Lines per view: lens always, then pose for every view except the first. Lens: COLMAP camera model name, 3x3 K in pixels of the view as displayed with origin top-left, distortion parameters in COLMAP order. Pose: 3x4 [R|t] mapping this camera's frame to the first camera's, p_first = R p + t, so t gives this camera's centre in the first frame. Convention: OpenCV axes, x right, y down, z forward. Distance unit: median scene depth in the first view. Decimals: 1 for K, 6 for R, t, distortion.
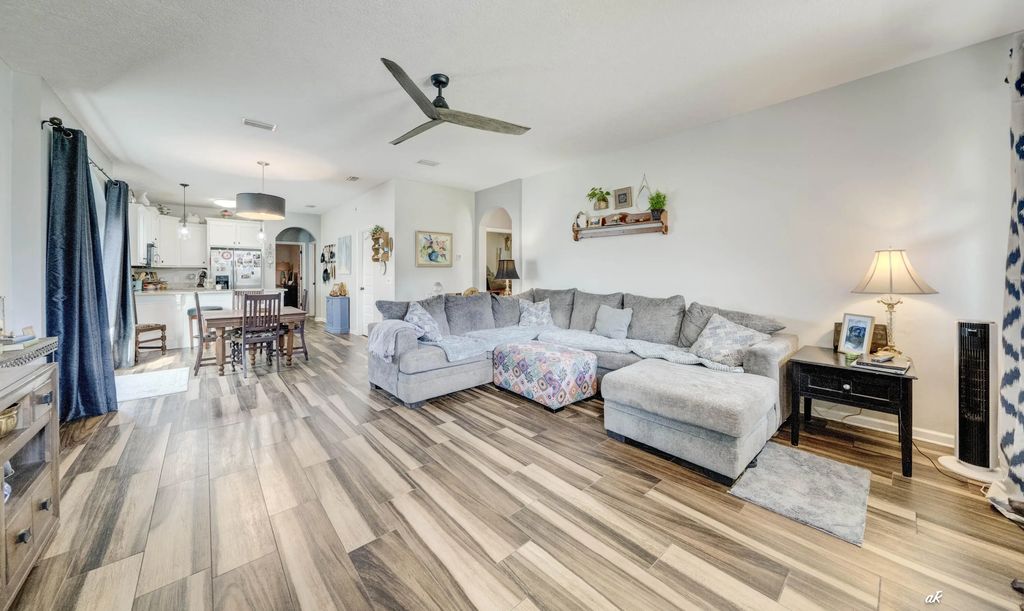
lens RADIAL K [[355.6, 0, 504.5], [0, 355.6, 276.8], [0, 0, 1]] dist [-0.014501, -0.000192]
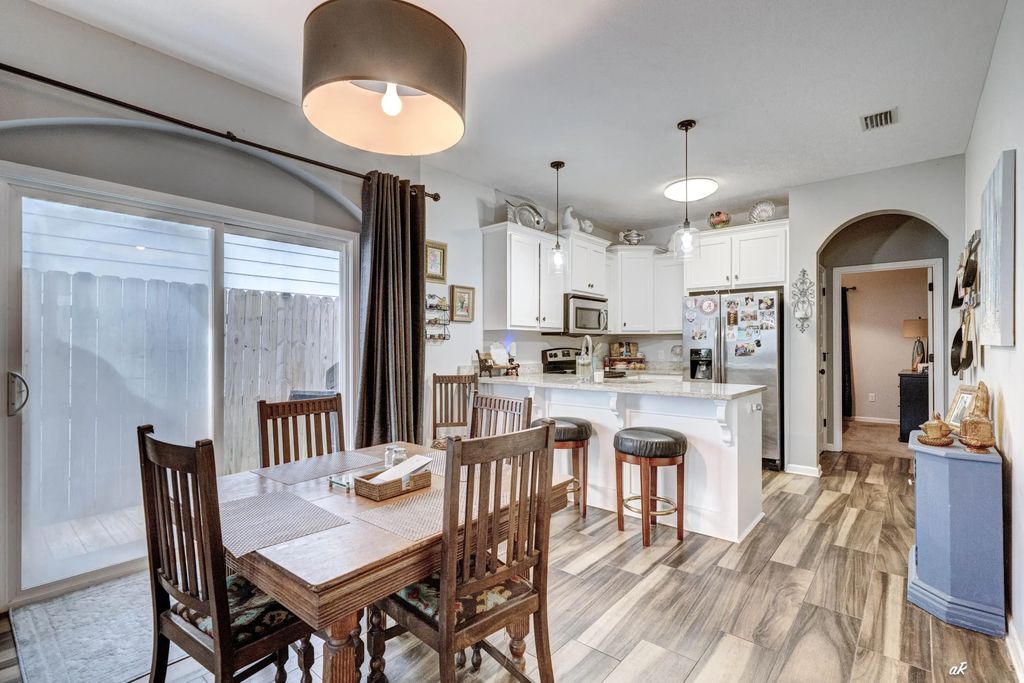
lens RADIAL K [[460.5, 0, 511.5], [0, 460.5, 346.8], [0, 0, 1]] dist [-0.003368, 0.001384]
pose [[0.149422, 0.004926, -0.988761, -0.269615], [-0.013042, 0.999910, 0.003011, -0.006043], [0.988687, 0.012445, 0.149473, 0.787604]]
